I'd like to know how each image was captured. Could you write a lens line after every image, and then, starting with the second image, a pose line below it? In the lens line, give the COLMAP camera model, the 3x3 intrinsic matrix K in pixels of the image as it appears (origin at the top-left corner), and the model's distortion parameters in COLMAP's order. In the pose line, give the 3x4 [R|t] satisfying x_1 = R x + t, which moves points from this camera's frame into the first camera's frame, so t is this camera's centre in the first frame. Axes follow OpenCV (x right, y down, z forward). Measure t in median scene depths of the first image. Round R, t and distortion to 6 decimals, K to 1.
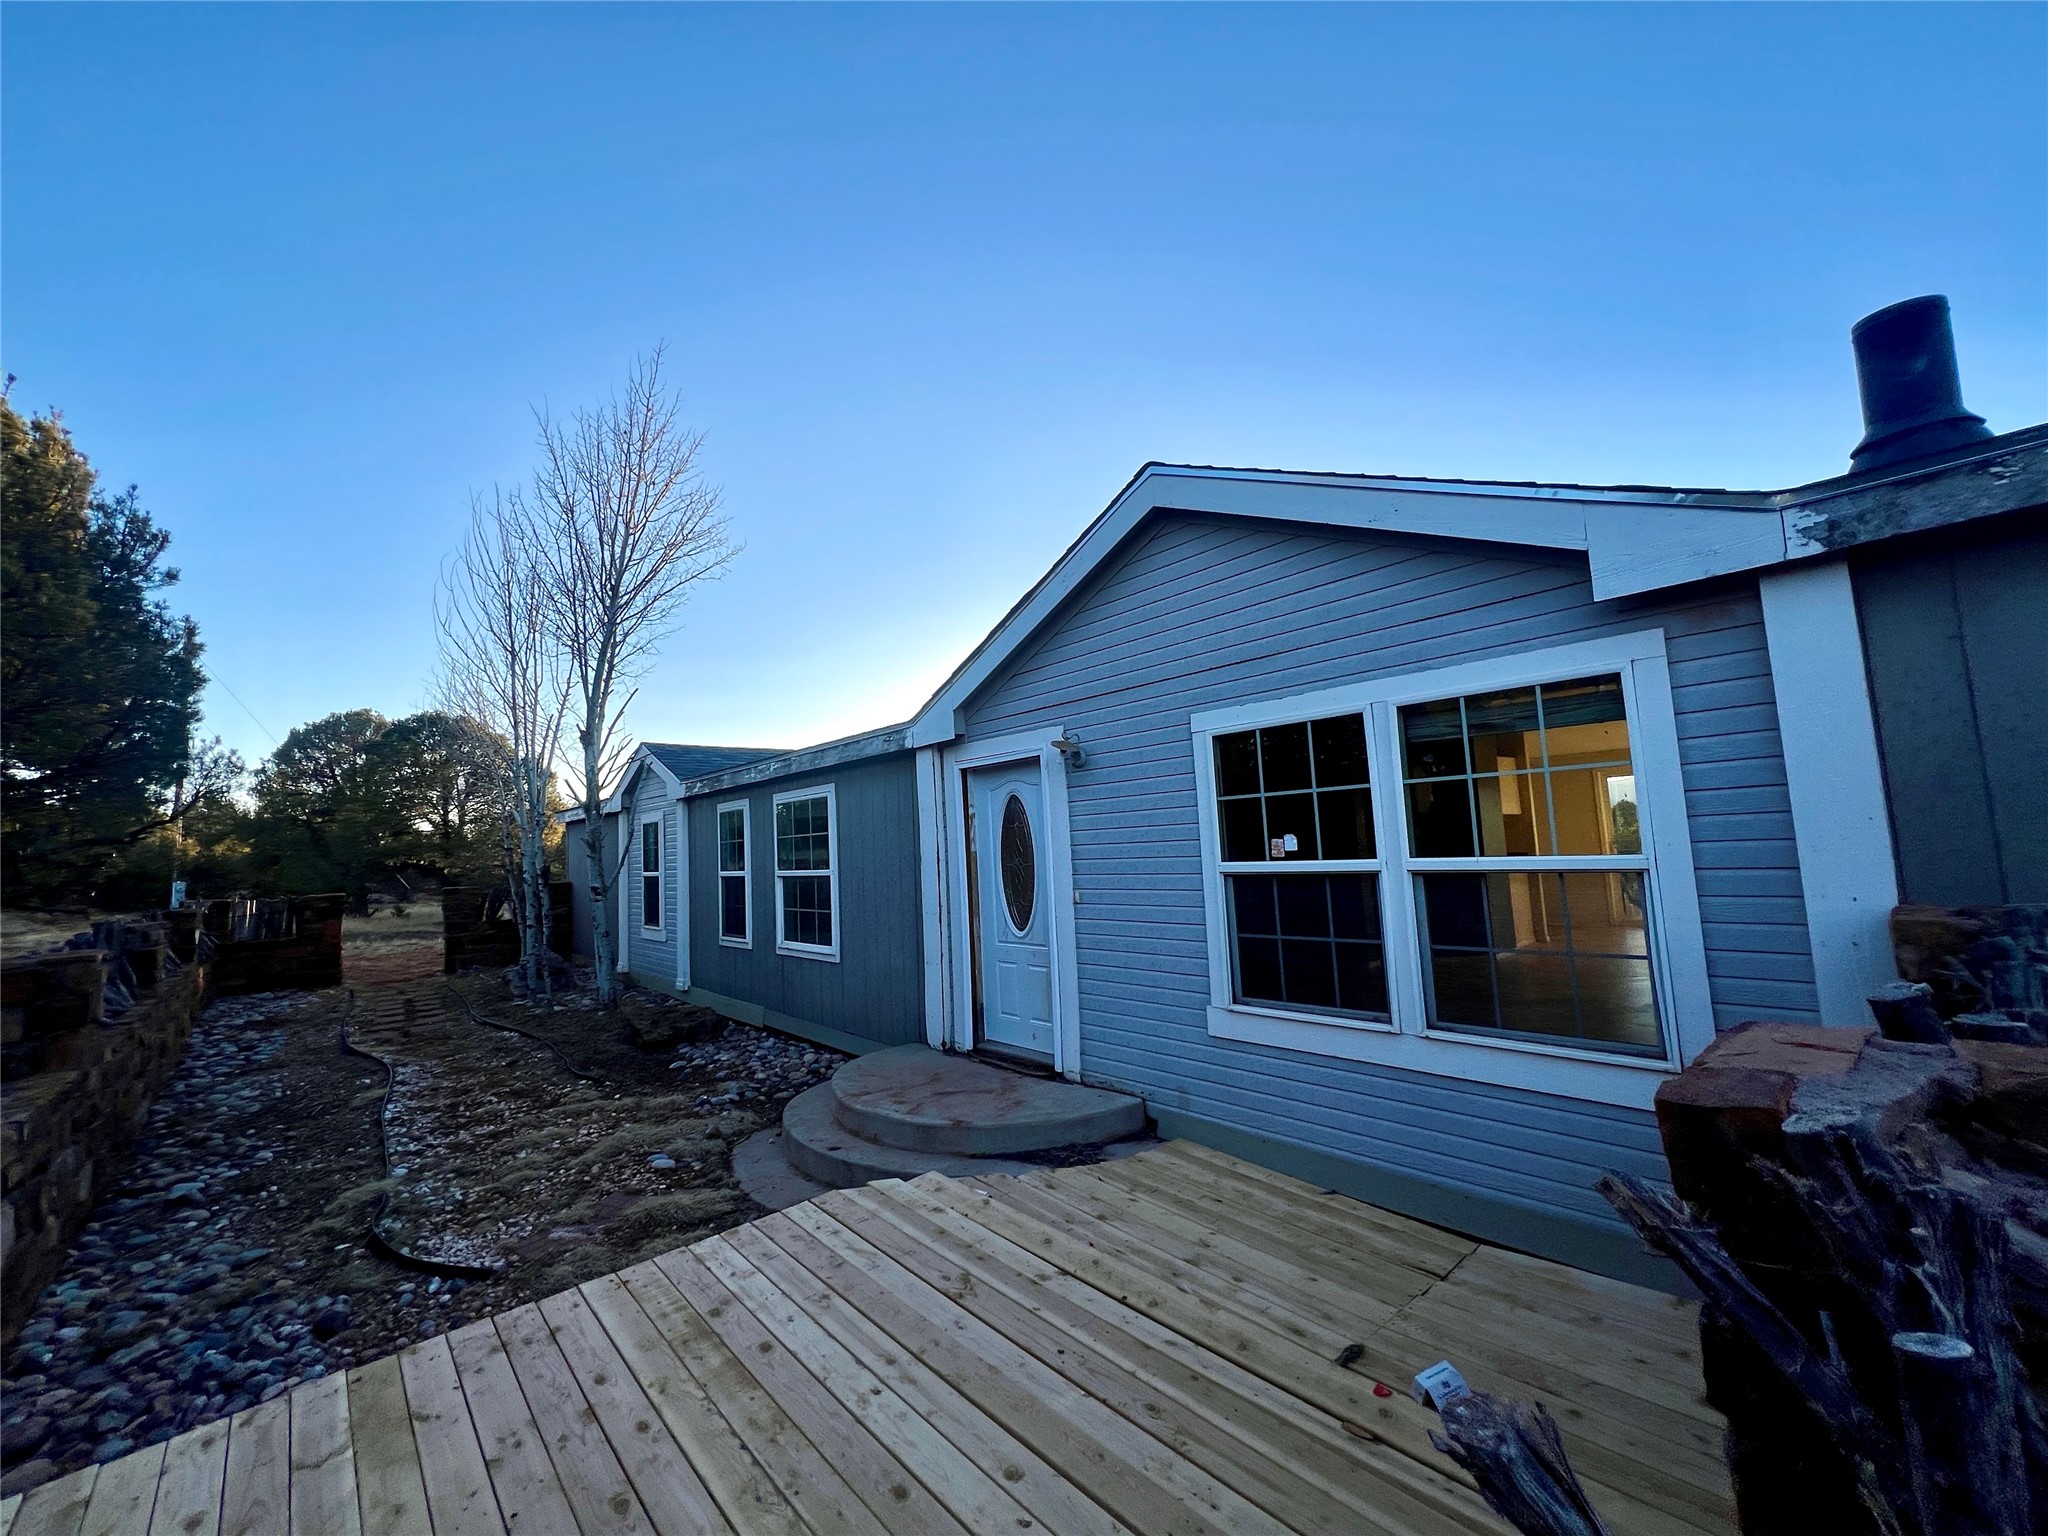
lens RADIAL K [[818.6, 0, 1026.8], [0, 818.6, 760.0], [0, 0, 1]] dist [-0.001276, -0.000205]
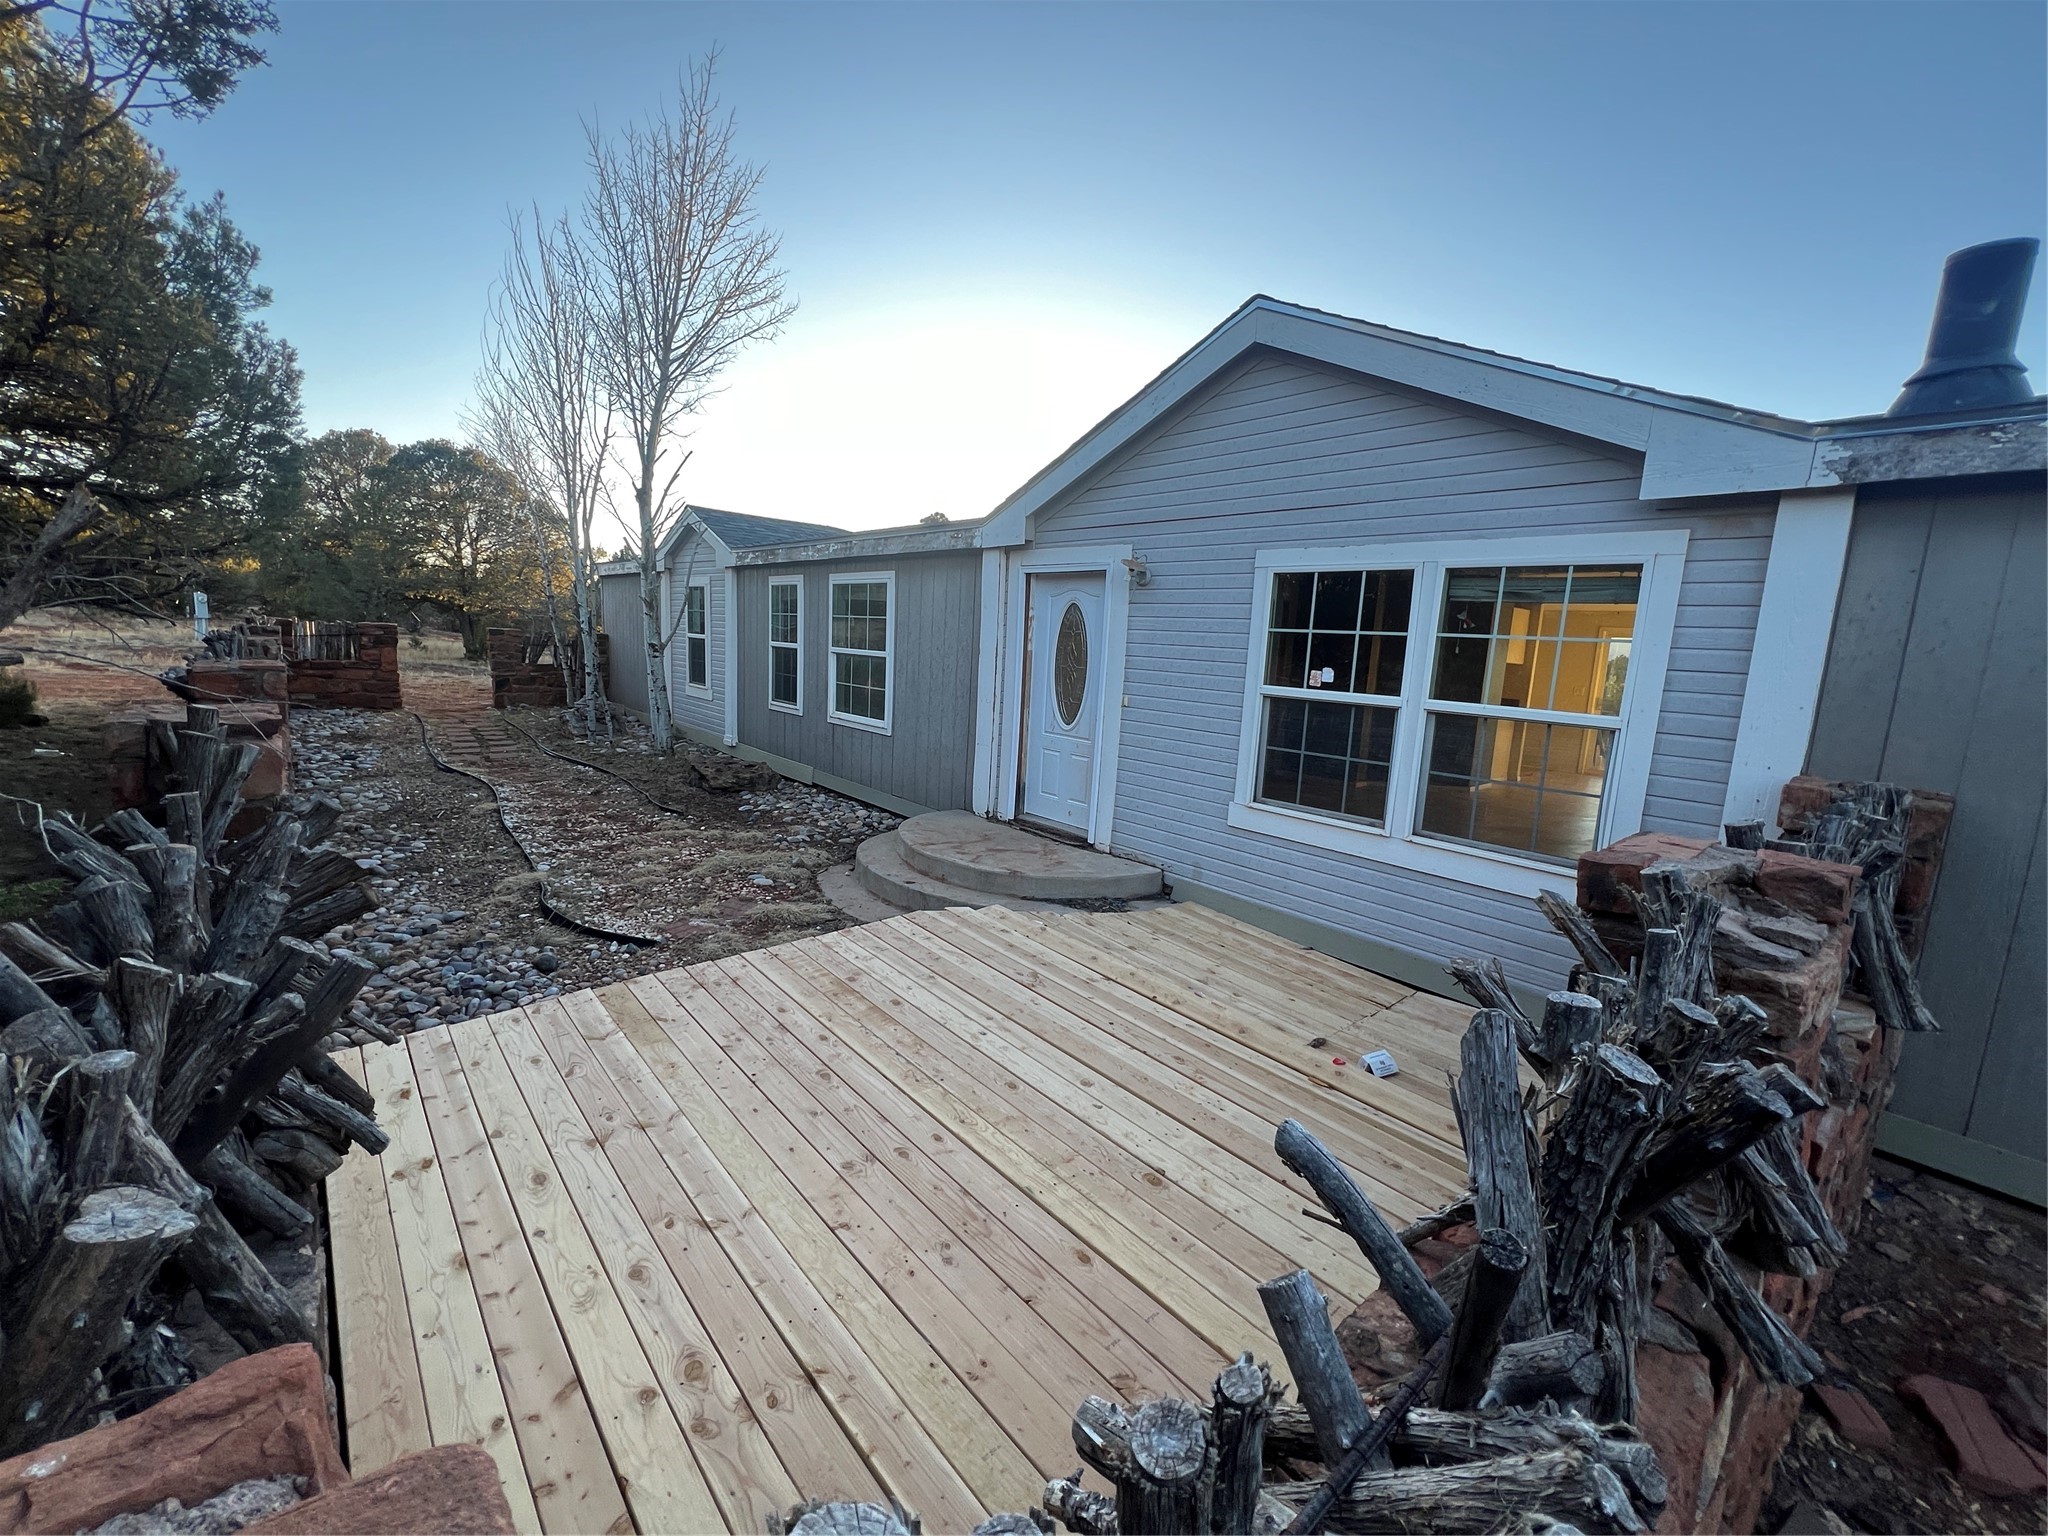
lens RADIAL K [[818.6, 0, 1027.2], [0, 818.6, 757.9], [0, 0, 1]] dist [-0.001276, -0.000205]
pose [[0.994825, 0.099554, 0.020316, -0.110125], [-0.101495, 0.964357, 0.244367, -0.025377], [0.004736, -0.245164, 0.969470, -0.153818]]
